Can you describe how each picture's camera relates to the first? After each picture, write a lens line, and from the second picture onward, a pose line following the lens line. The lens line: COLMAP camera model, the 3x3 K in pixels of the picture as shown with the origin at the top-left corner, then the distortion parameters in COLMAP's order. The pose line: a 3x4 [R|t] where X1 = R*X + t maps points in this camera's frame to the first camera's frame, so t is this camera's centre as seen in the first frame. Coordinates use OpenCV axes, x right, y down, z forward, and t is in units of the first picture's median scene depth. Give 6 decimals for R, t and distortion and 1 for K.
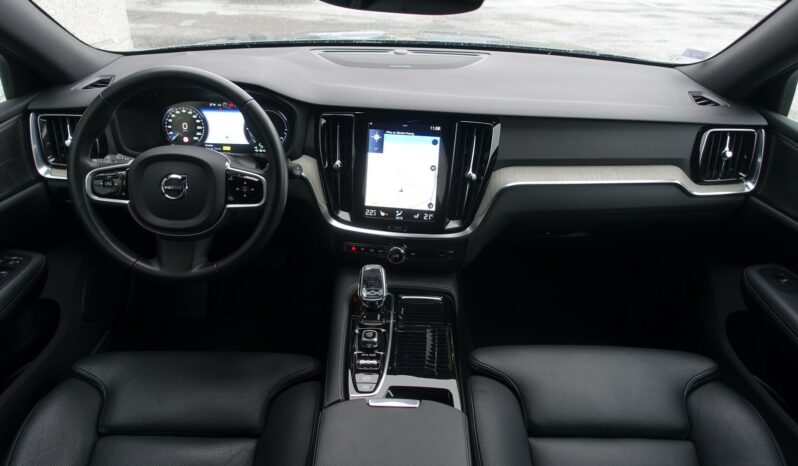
lens RADIAL K [[509.4, 0, 375.7], [0, 509.4, 230.8], [0, 0, 1]] dist [0.001638, 0.000181]
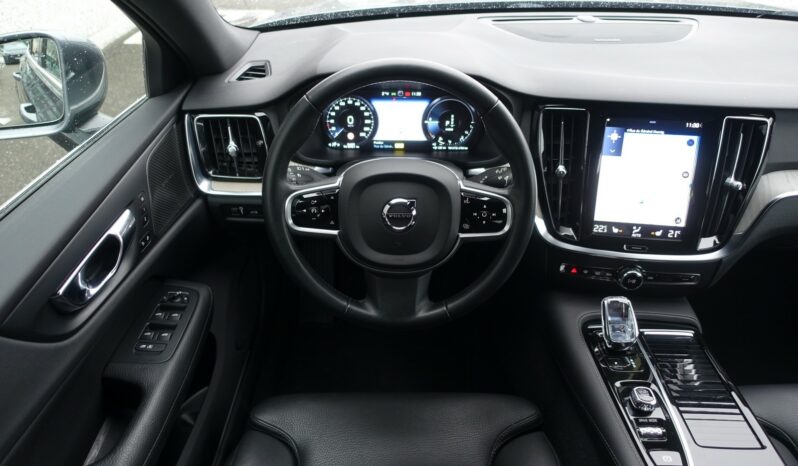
lens RADIAL K [[526.8, 0, 399.0], [0, 526.8, 233.0], [0, 0, 1]] dist [-0.010264, 0.002519]
pose [[0.999782, -0.015373, -0.014155, -0.326474], [0.016505, 0.996357, 0.083663, -0.106784], [0.012818, -0.083878, 0.996394, 0.154976]]
